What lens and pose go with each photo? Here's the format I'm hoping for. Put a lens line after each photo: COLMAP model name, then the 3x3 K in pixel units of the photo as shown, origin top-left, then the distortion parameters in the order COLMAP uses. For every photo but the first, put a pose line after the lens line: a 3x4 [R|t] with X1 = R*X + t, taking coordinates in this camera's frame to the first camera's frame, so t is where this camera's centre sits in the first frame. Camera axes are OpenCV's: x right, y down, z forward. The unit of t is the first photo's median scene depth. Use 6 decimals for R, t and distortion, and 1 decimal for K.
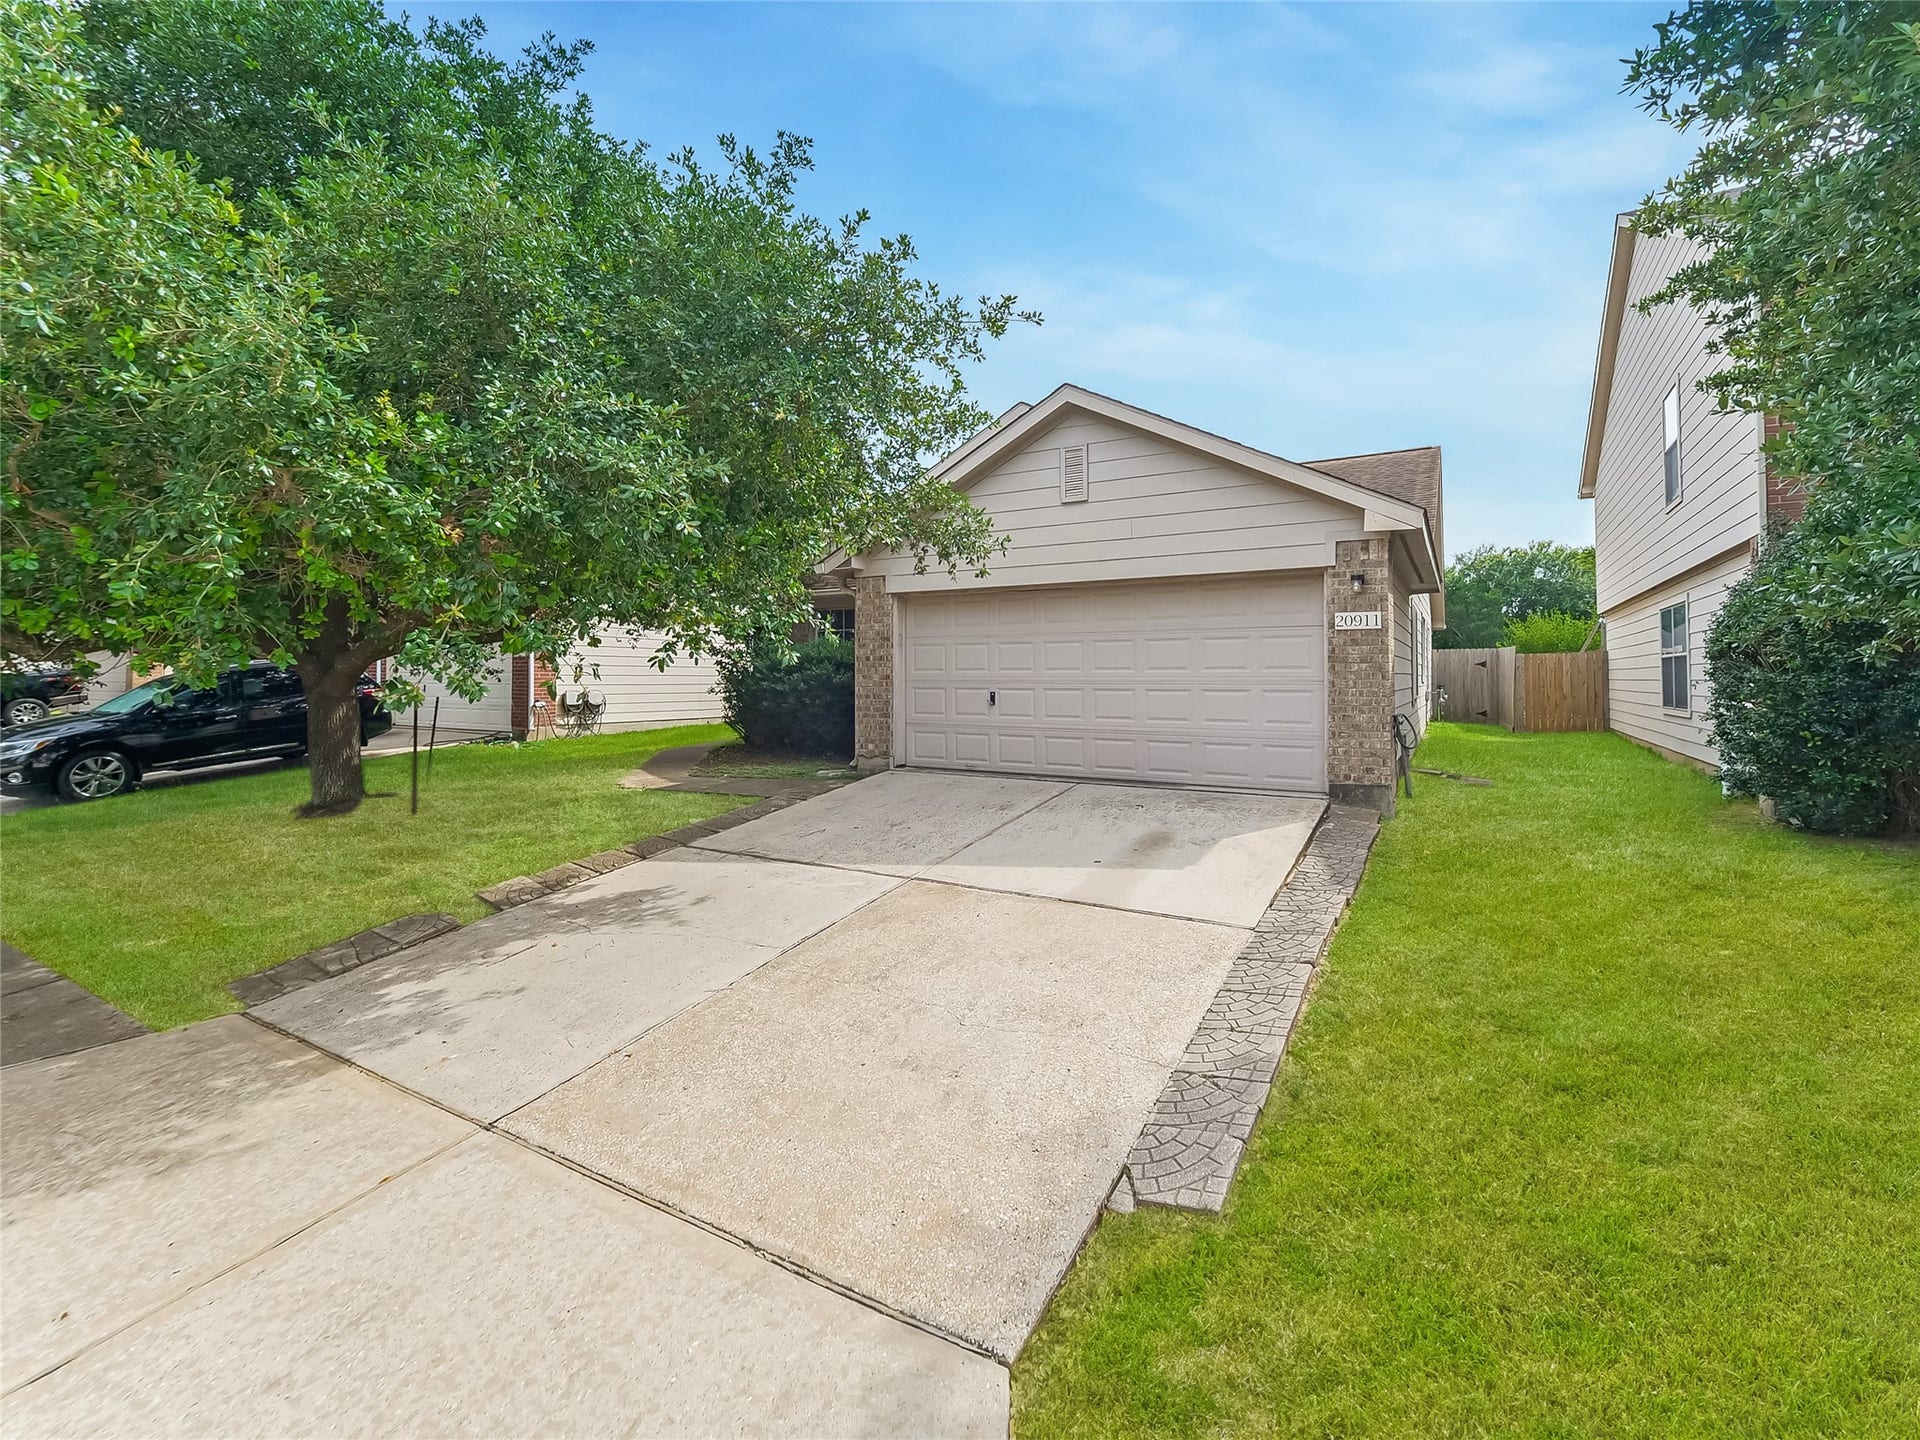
lens RADIAL K [[839.3, 0, 956.0], [0, 839.3, 656.9], [0, 0, 1]] dist [-0.002027, -0.000921]
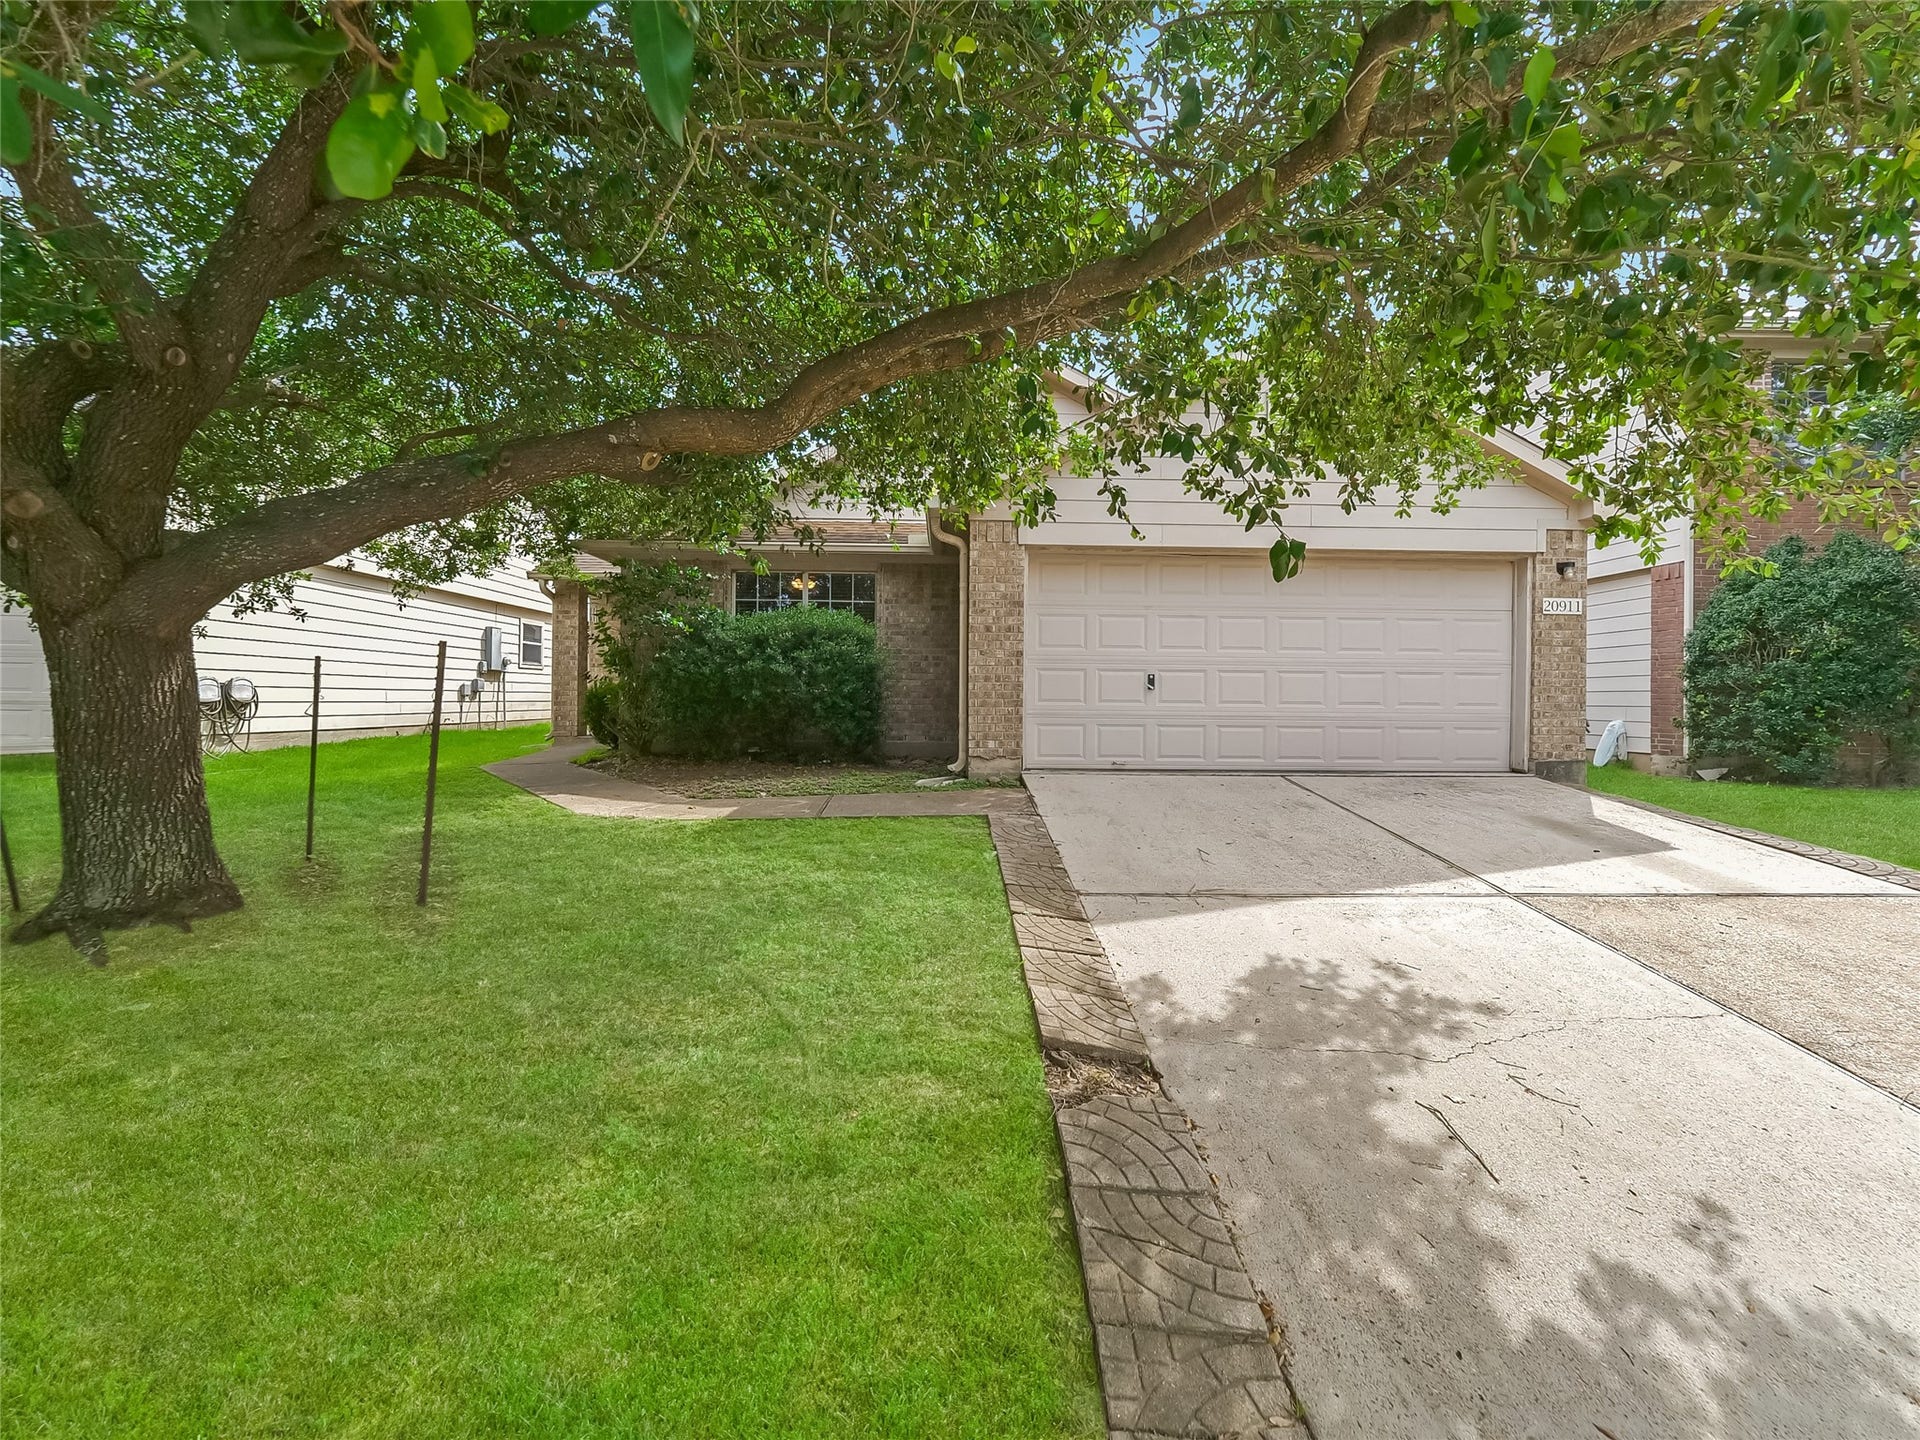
lens RADIAL K [[829.4, 0, 954.6], [0, 829.4, 671.0], [0, 0, 1]] dist [0.000614, 0.000355]
pose [[0.846648, 0.023982, 0.531612, -0.697532], [-0.022366, 0.999705, -0.009479, 0.063426], [-0.531683, -0.003865, 0.846935, 0.504167]]
